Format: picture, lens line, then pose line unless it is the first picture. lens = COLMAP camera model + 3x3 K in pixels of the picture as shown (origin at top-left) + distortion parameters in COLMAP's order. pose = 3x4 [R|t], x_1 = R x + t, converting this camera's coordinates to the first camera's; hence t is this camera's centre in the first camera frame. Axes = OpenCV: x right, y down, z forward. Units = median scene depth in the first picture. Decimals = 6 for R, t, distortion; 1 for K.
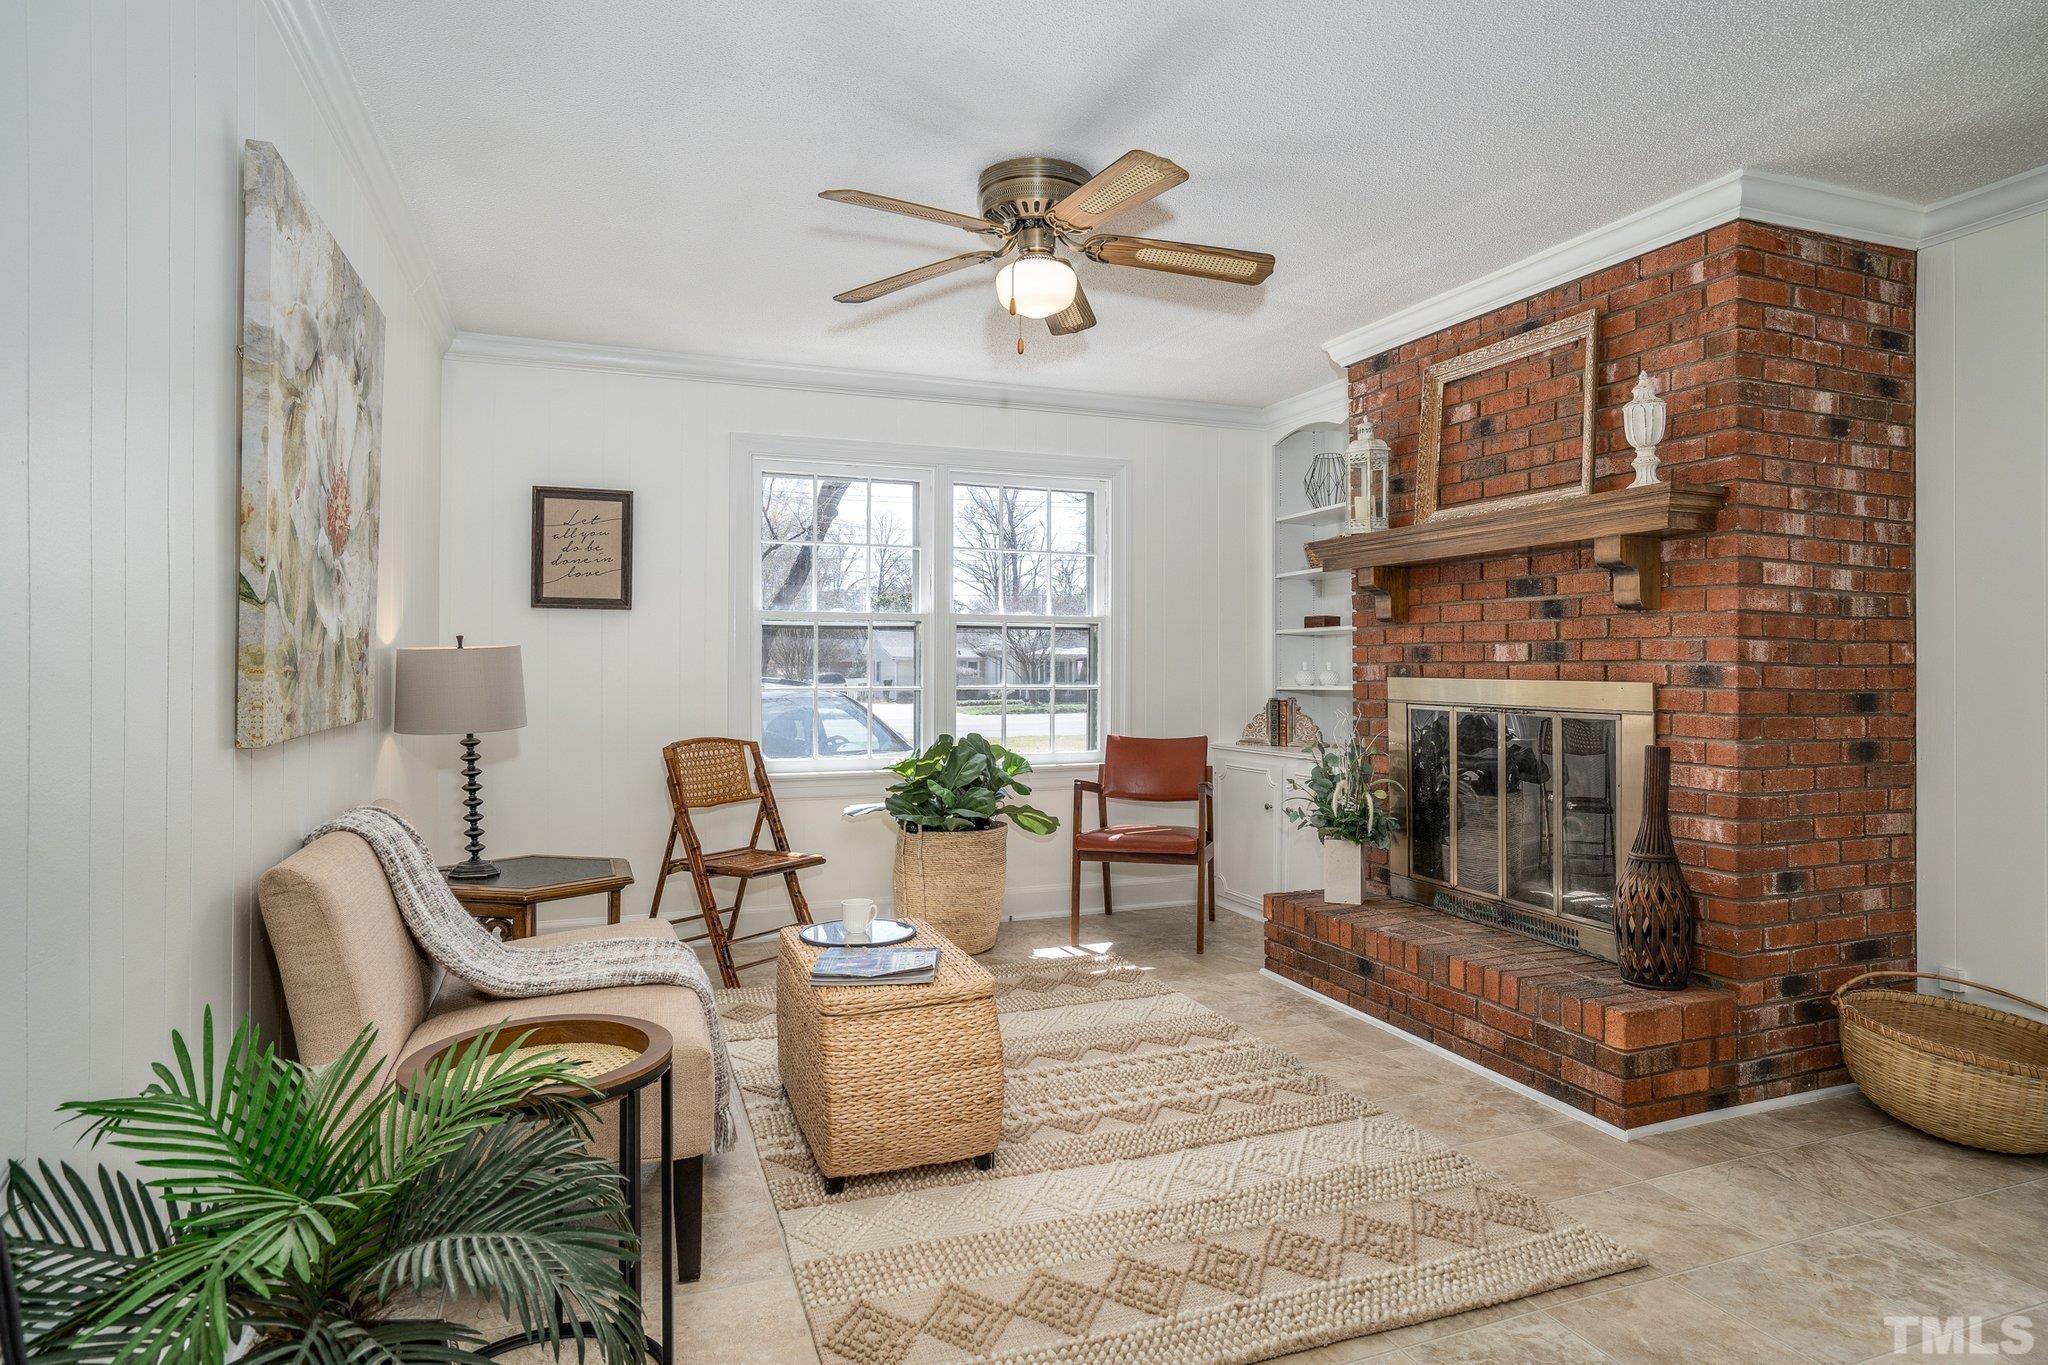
lens RADIAL K [[1138.6, 0, 989.7], [0, 1138.6, 678.4], [0, 0, 1]] dist [-0.048518, -0.000544]
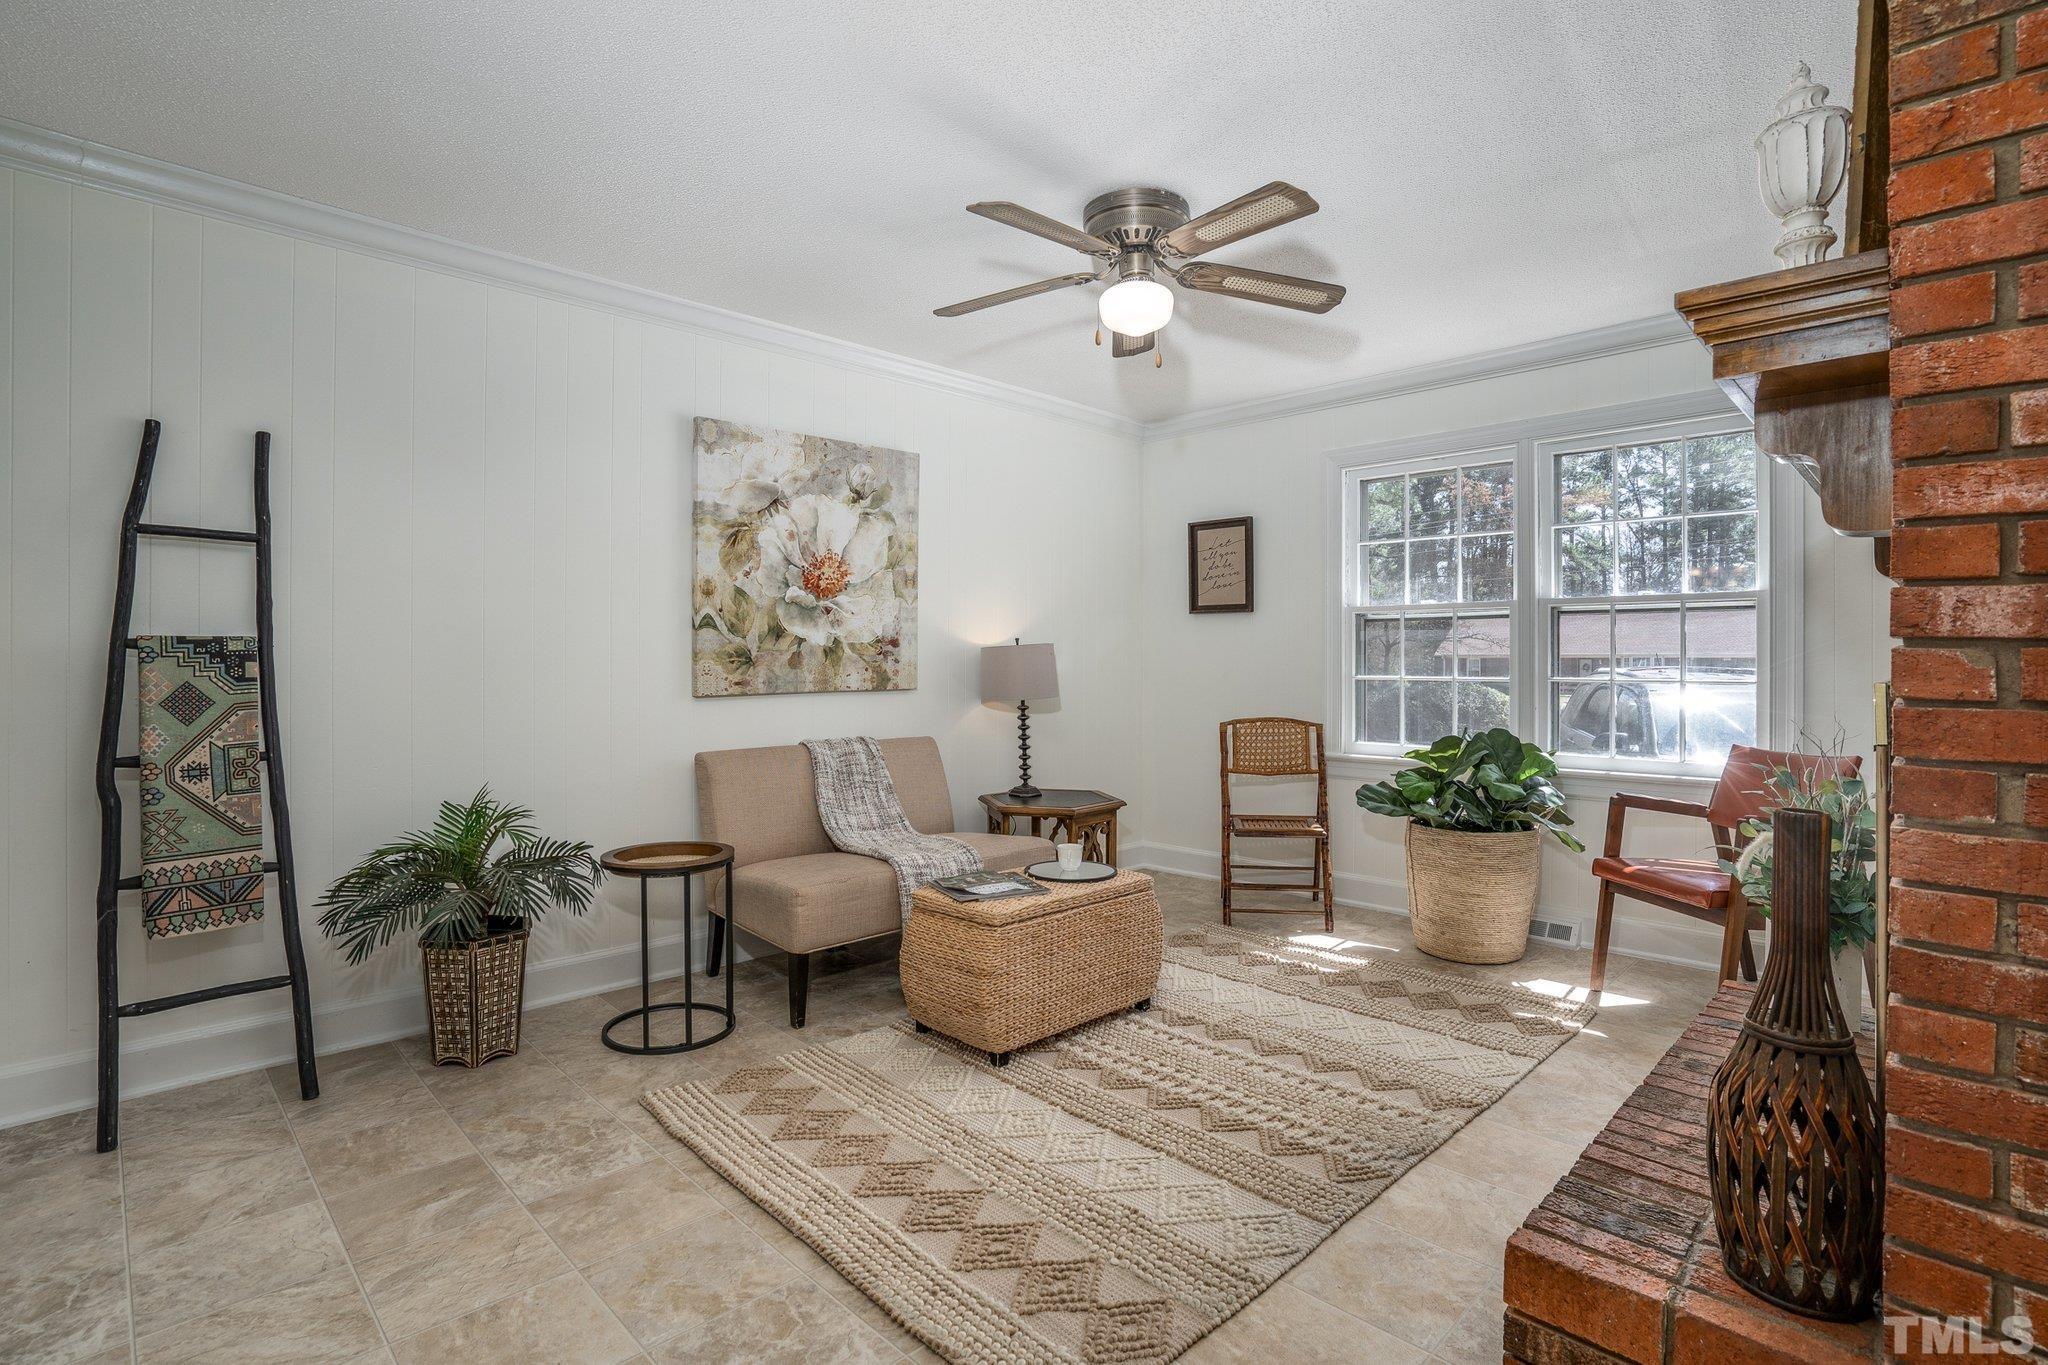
lens RADIAL K [[969.7, 0, 1027.2], [0, 969.7, 672.1], [0, 0, 1]] dist [-0.070859, 0.000181]
pose [[0.406178, 0.009988, -0.913739, 0.750323], [-0.006161, 0.999947, 0.008192, -0.002321], [0.913773, 0.002302, 0.406219, 0.472158]]
